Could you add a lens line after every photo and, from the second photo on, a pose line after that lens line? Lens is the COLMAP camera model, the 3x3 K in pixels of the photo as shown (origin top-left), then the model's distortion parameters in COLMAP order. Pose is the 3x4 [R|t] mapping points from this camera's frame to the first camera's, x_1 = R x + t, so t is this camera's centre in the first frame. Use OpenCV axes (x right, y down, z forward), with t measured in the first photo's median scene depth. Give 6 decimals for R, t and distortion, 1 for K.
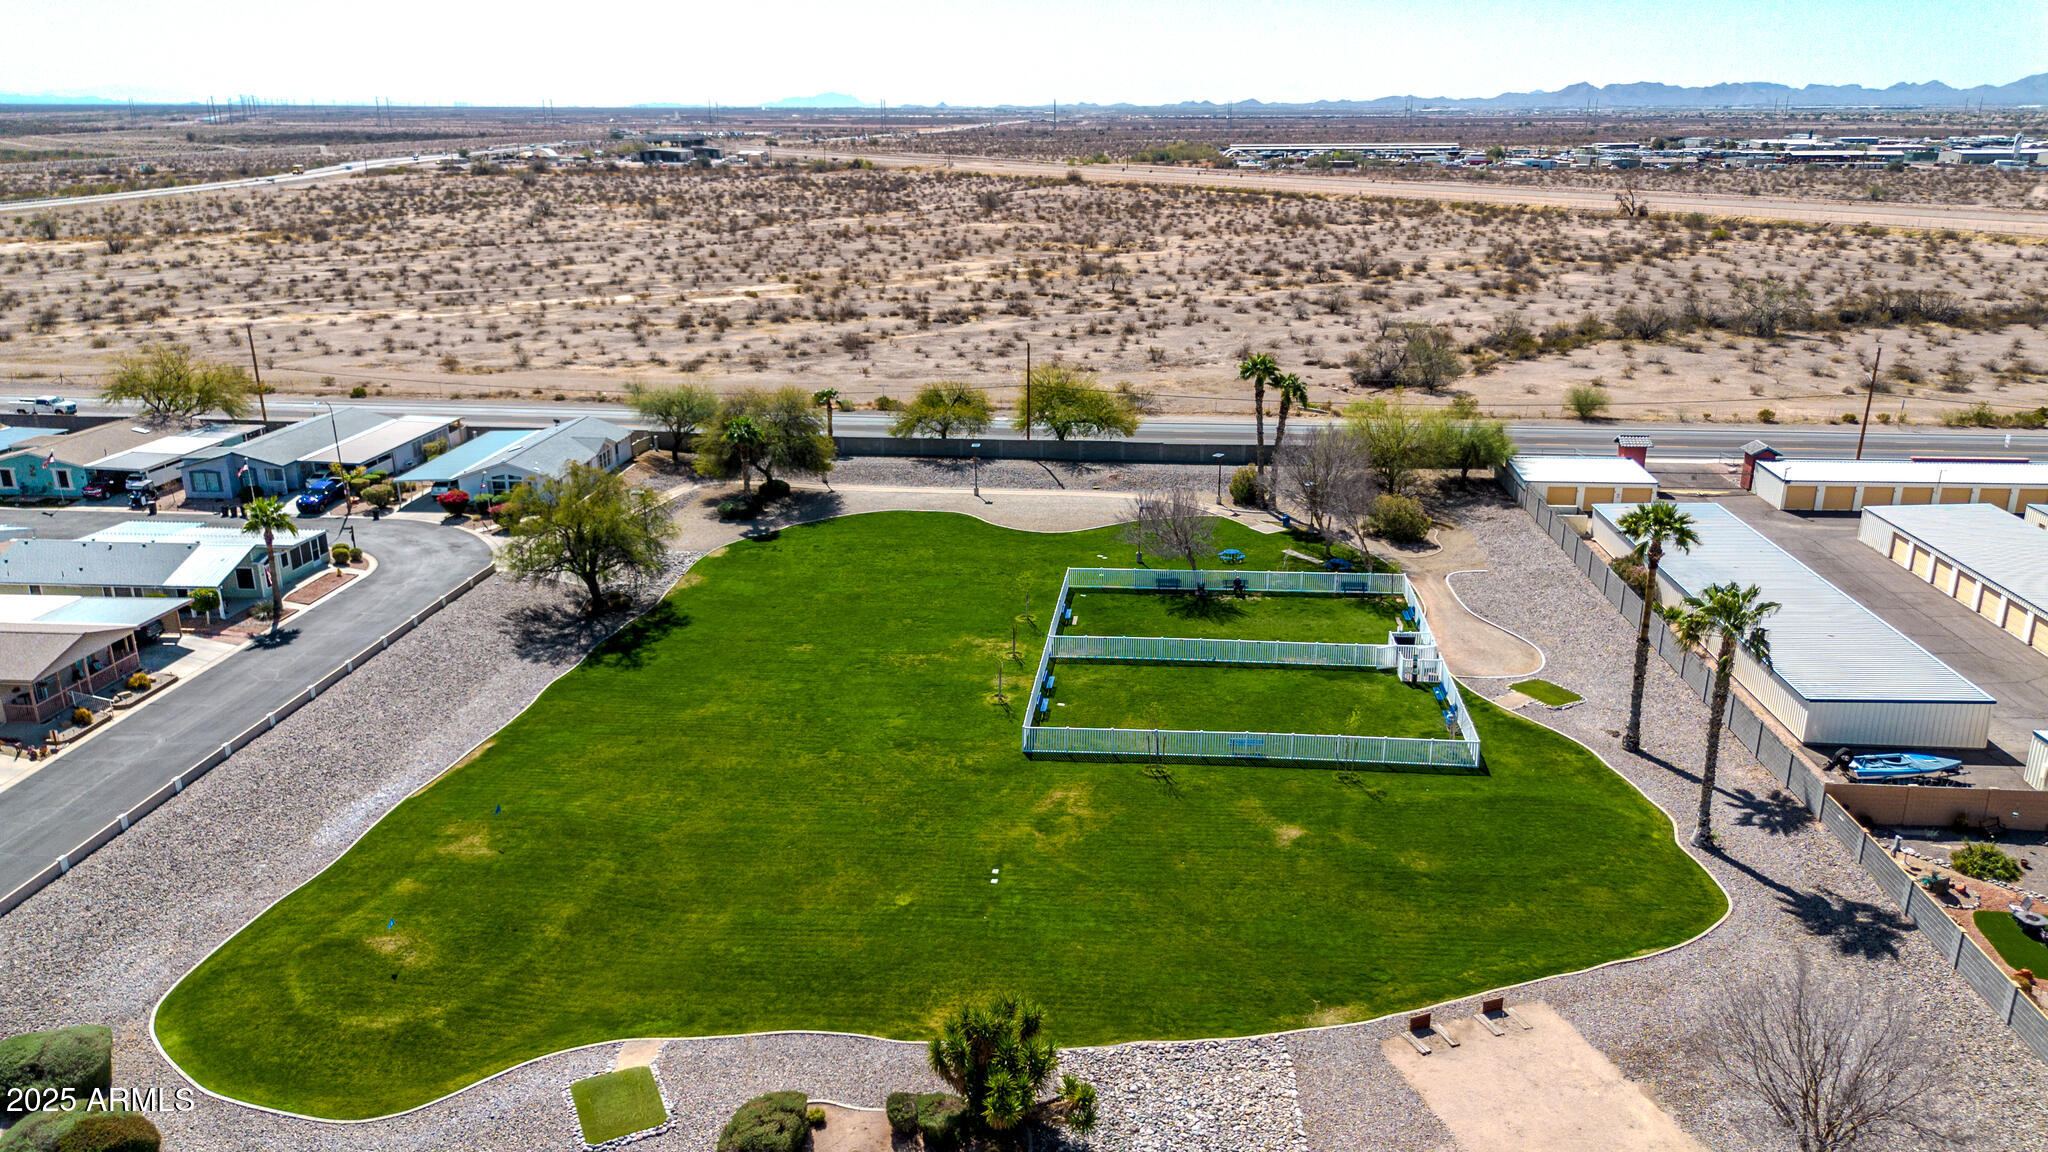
lens RADIAL K [[1475.3, 0, 1024.0], [0, 1475.3, 576.0], [0, 0, 1]] dist [0.075728, -0.089154]
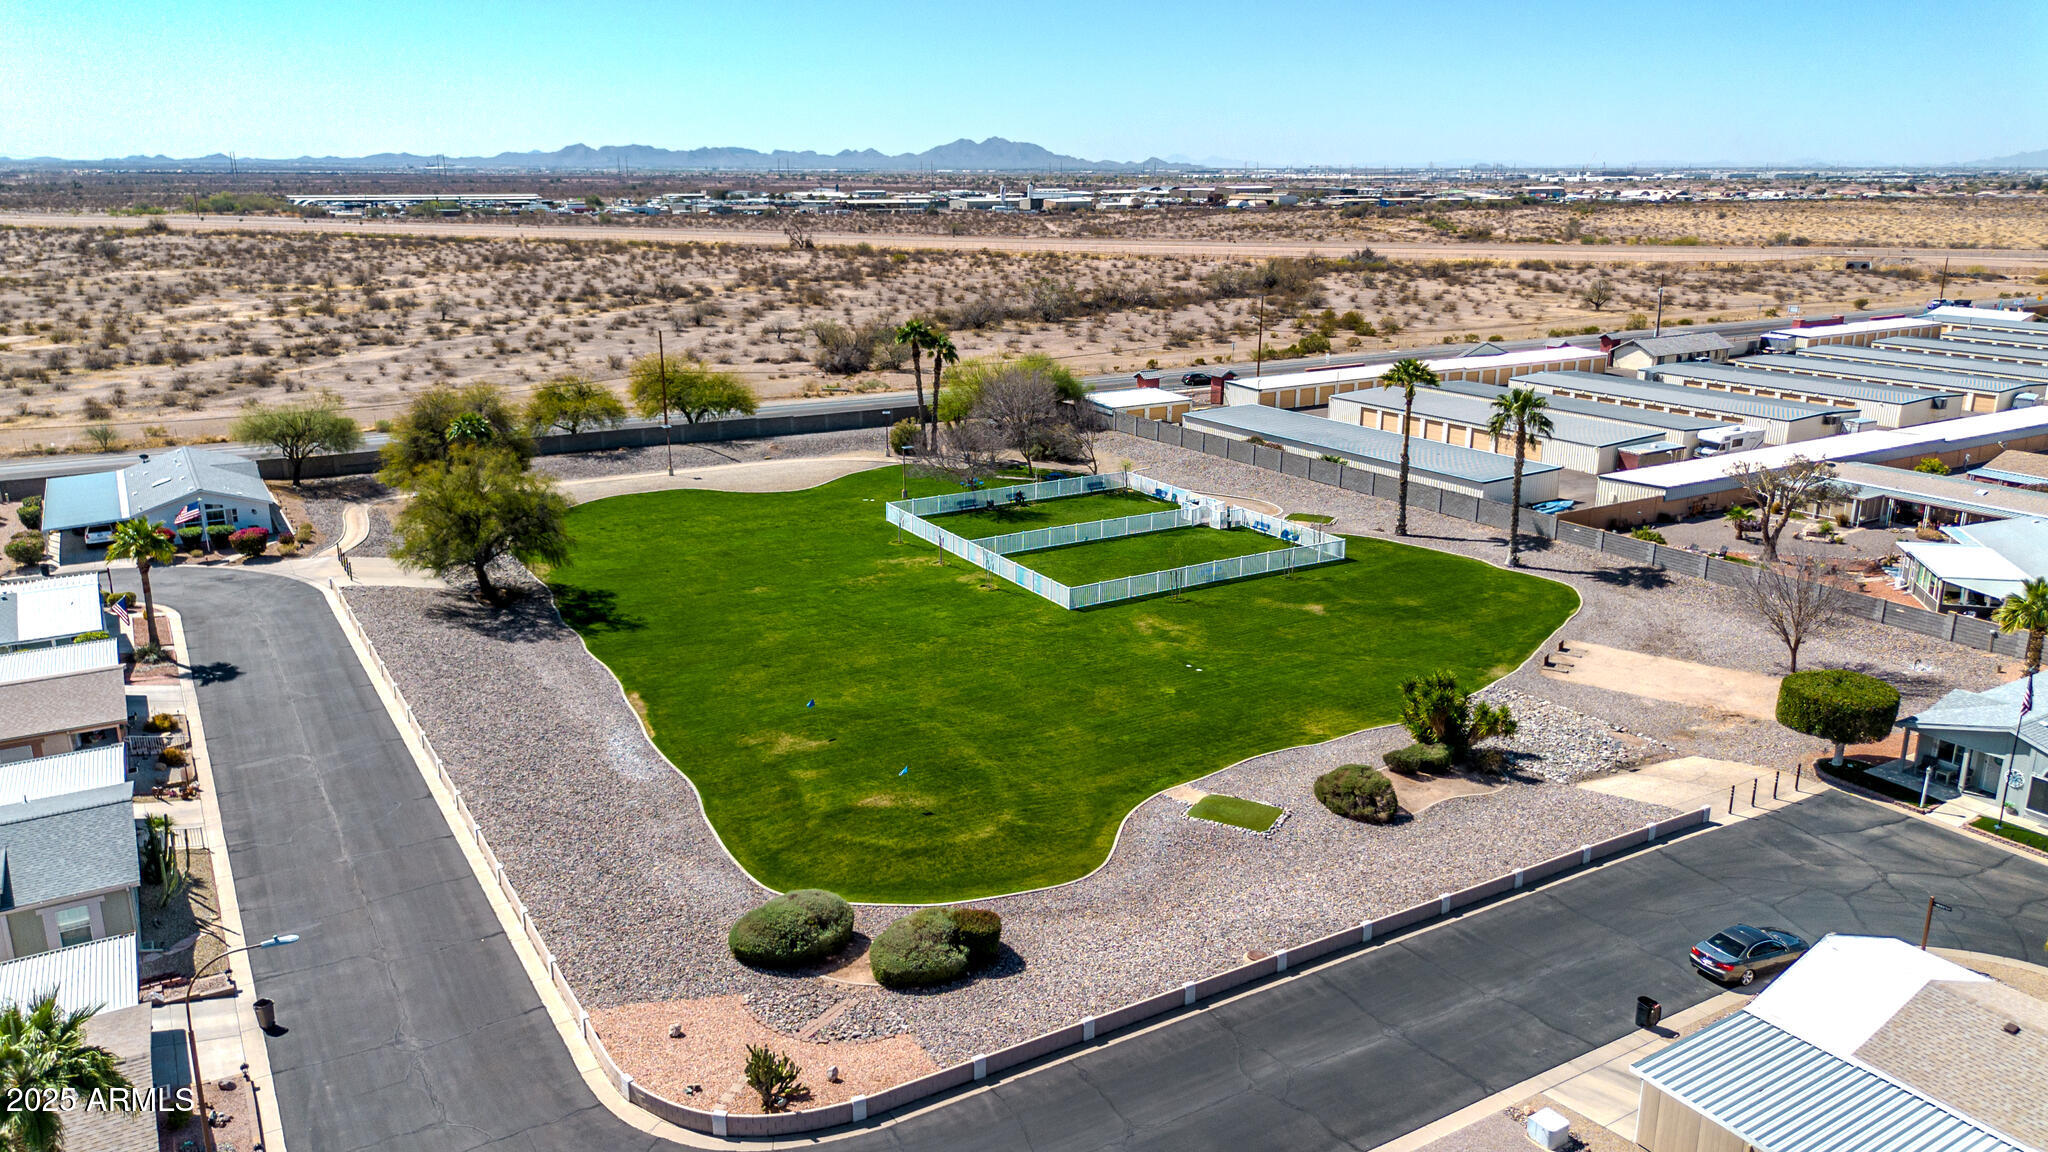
lens RADIAL K [[1475.3, 0, 1024.0], [0, 1475.3, 576.0], [0, 0, 1]] dist [0.075728, -0.089154]
pose [[0.803911, -0.155149, 0.574157, -0.700804], [0.176935, 0.984055, 0.018175, 0.061991], [-0.567822, 0.086977, 0.818543, 0.028434]]
